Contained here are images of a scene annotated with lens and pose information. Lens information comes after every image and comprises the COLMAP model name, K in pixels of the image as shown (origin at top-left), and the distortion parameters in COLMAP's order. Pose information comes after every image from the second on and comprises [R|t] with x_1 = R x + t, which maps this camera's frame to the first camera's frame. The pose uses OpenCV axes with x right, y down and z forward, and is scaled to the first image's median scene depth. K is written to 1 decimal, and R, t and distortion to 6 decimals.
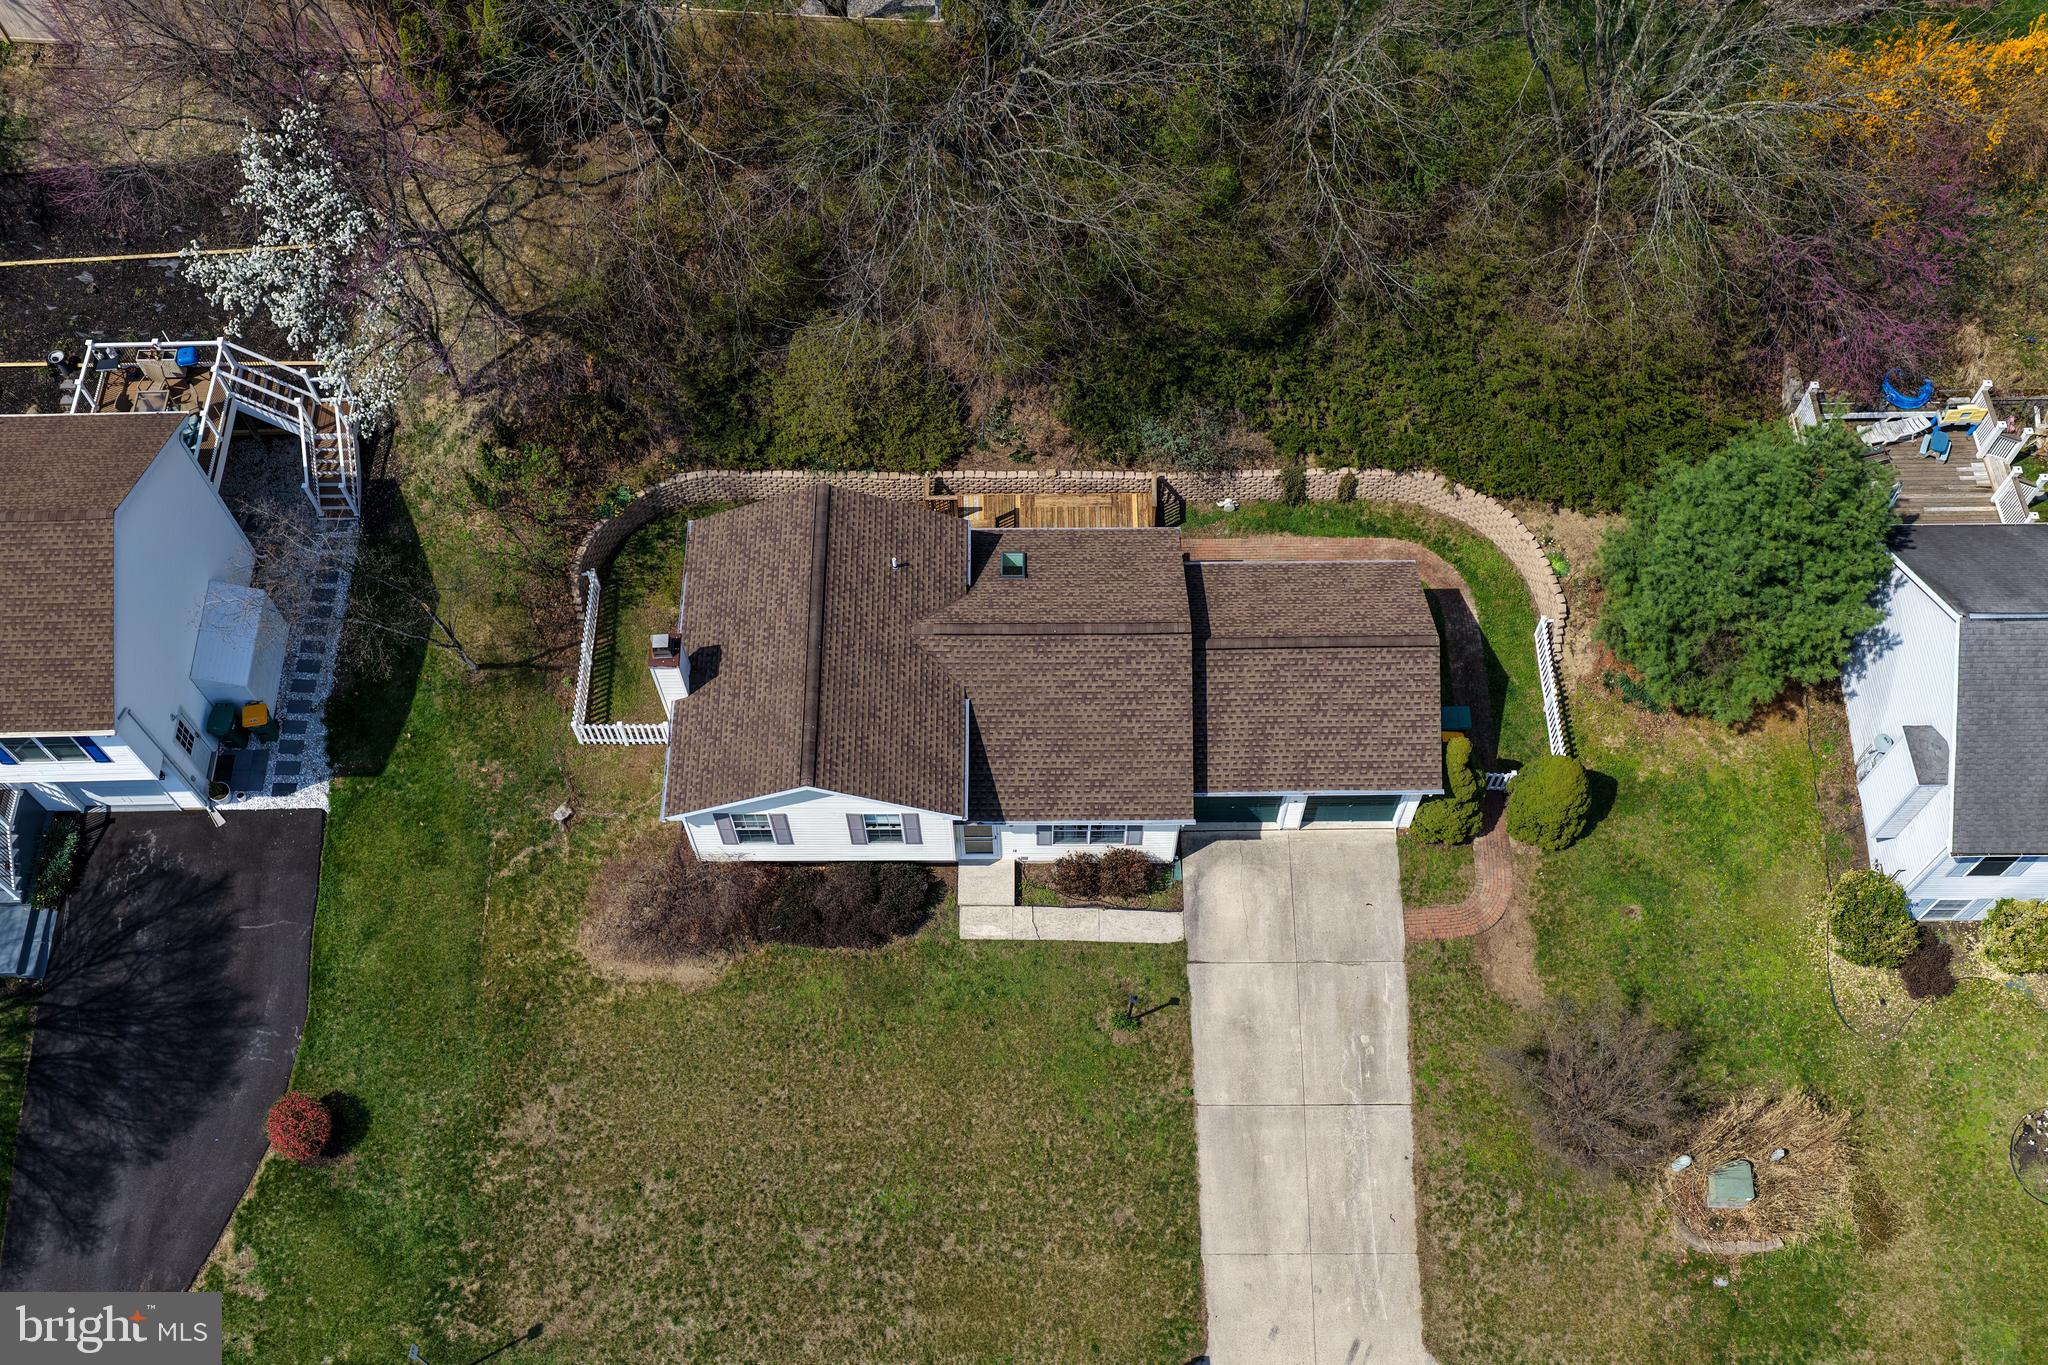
lens RADIAL K [[1756.4, 0, 1044.3], [0, 1756.4, 942.6], [0, 0, 1]] dist [0.002985, -0.000455]
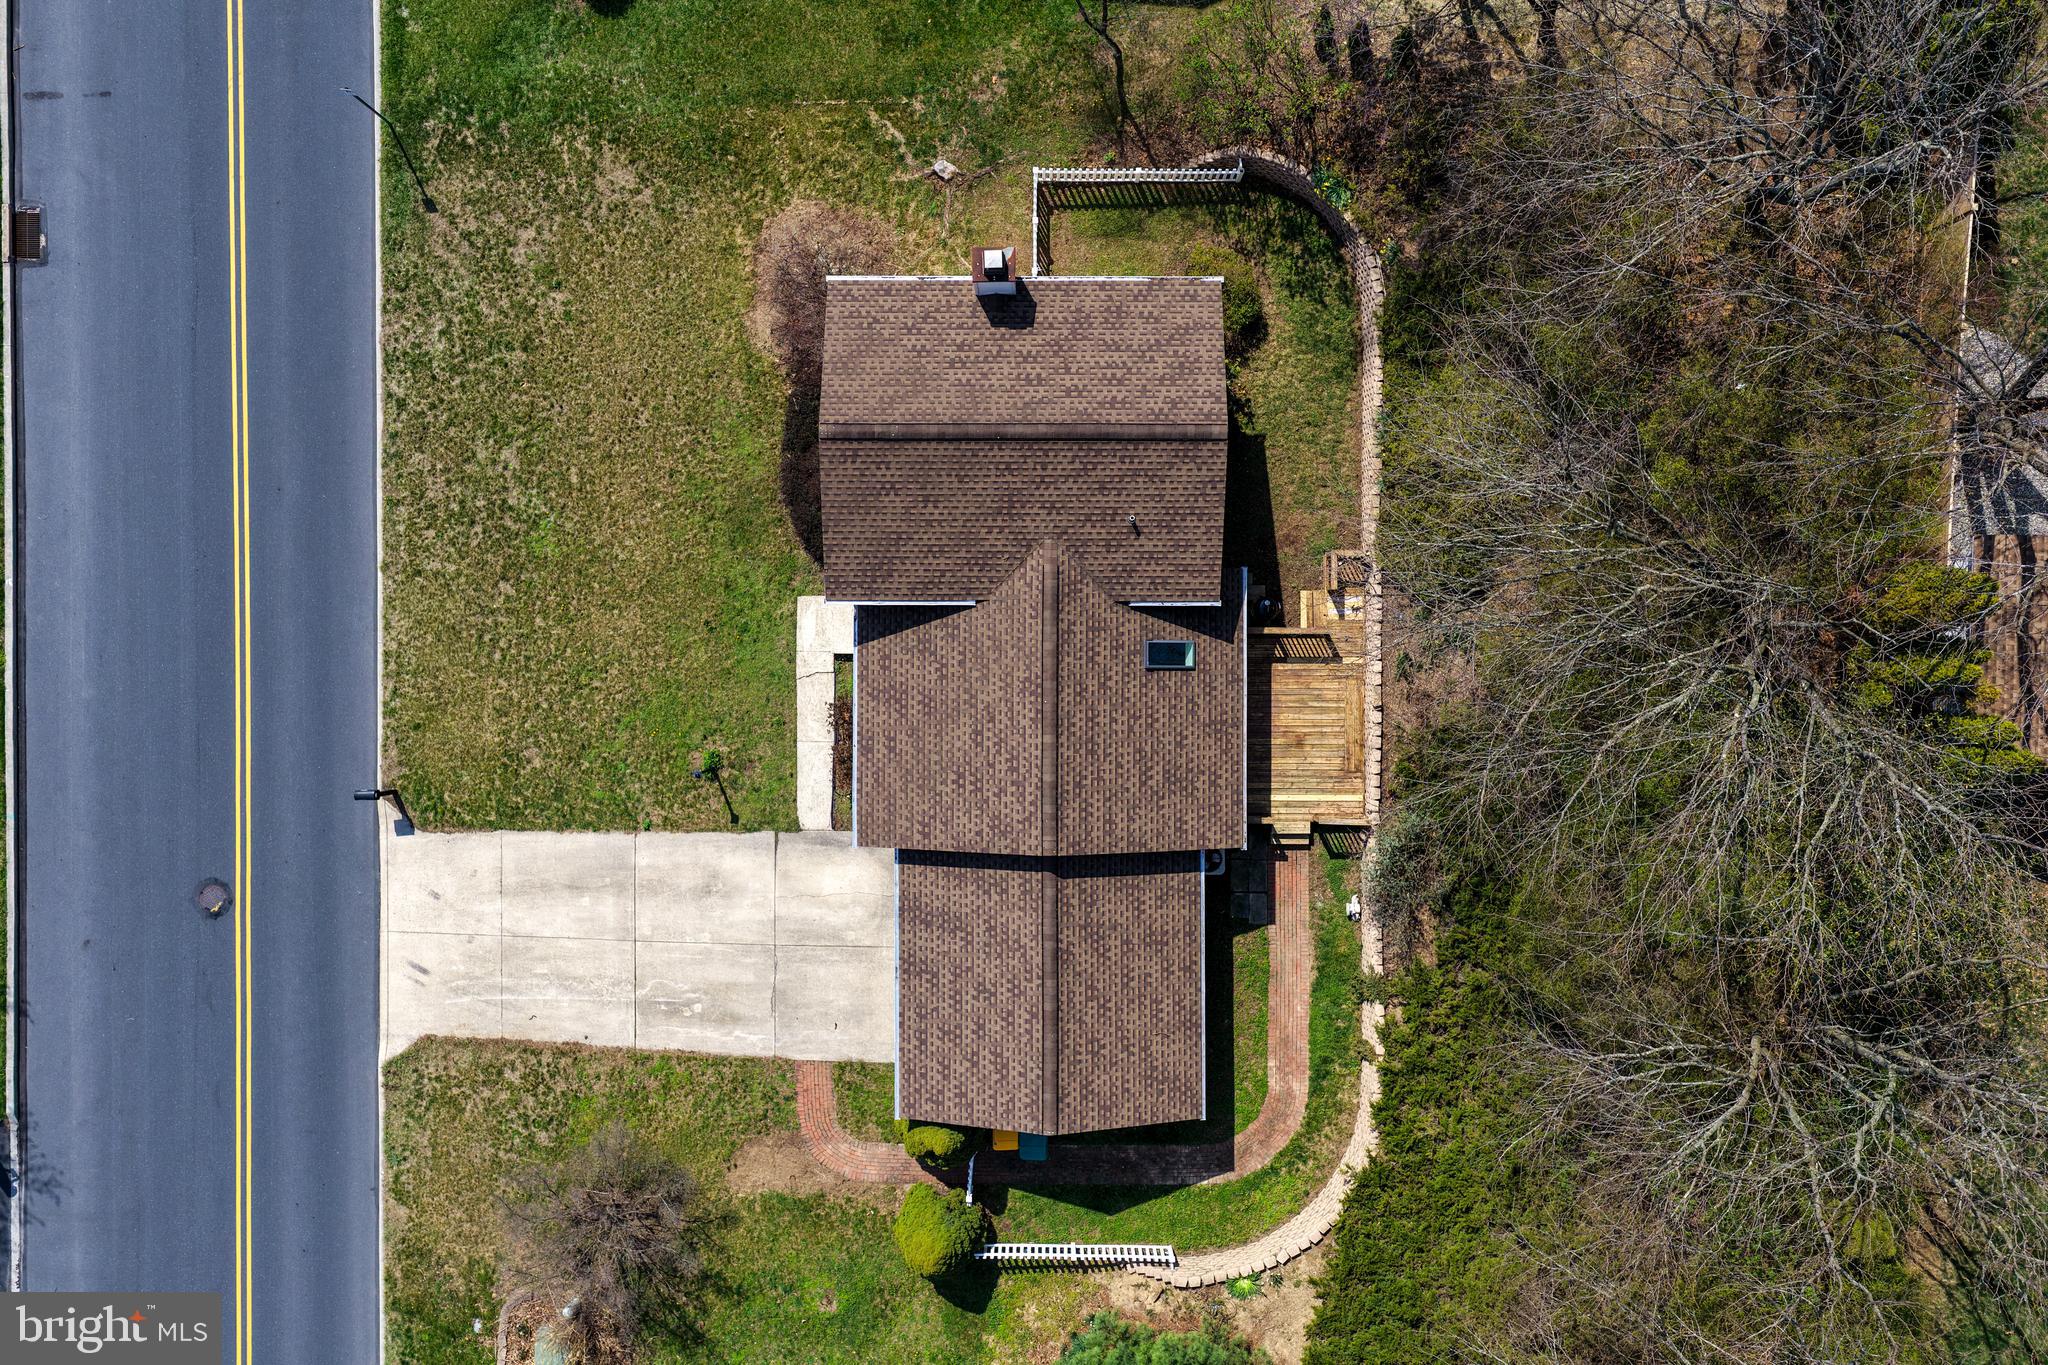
lens RADIAL K [[1711.1, 0, 1016.5], [0, 1711.1, 653.0], [0, 0, 1]] dist [-0.004531, 0.018316]
pose [[-0.012660, 0.999868, -0.010174, -0.009179], [-0.902267, -0.007037, 0.431120, -0.524399], [0.430991, 0.014637, 0.902237, 0.210337]]
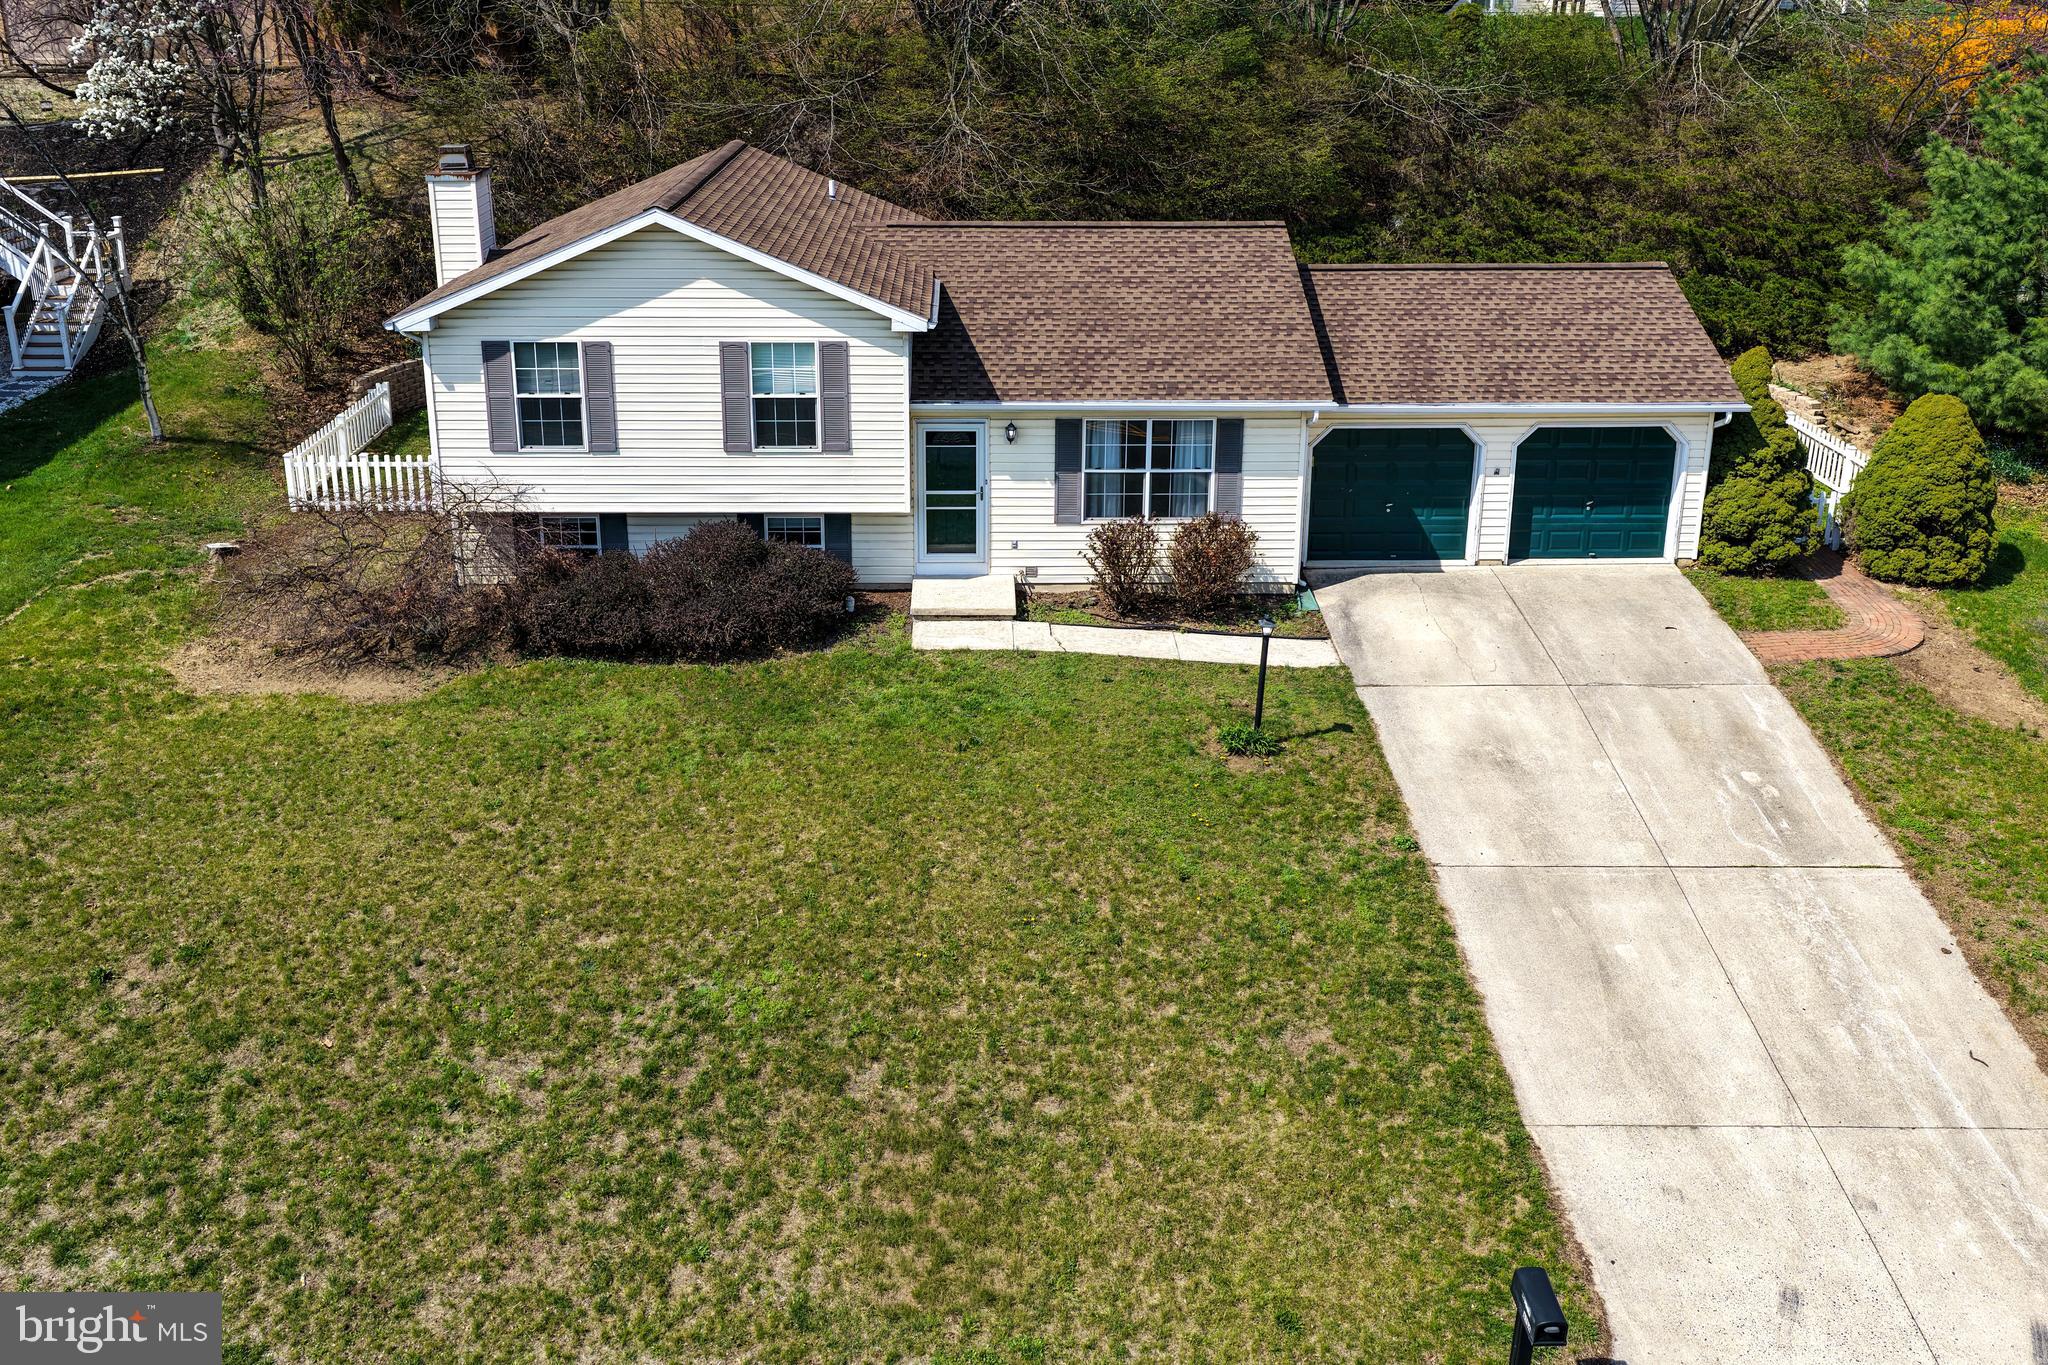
lens RADIAL K [[1744.3, 0, 1015.9], [0, 1744.3, 498.7], [0, 0, 1]] dist [-0.003743, 0.011697]
pose [[0.999817, -0.005010, 0.018471, -0.027366], [0.017094, 0.667741, -0.744197, 0.359733], [-0.008605, 0.744377, 0.667704, 0.633157]]
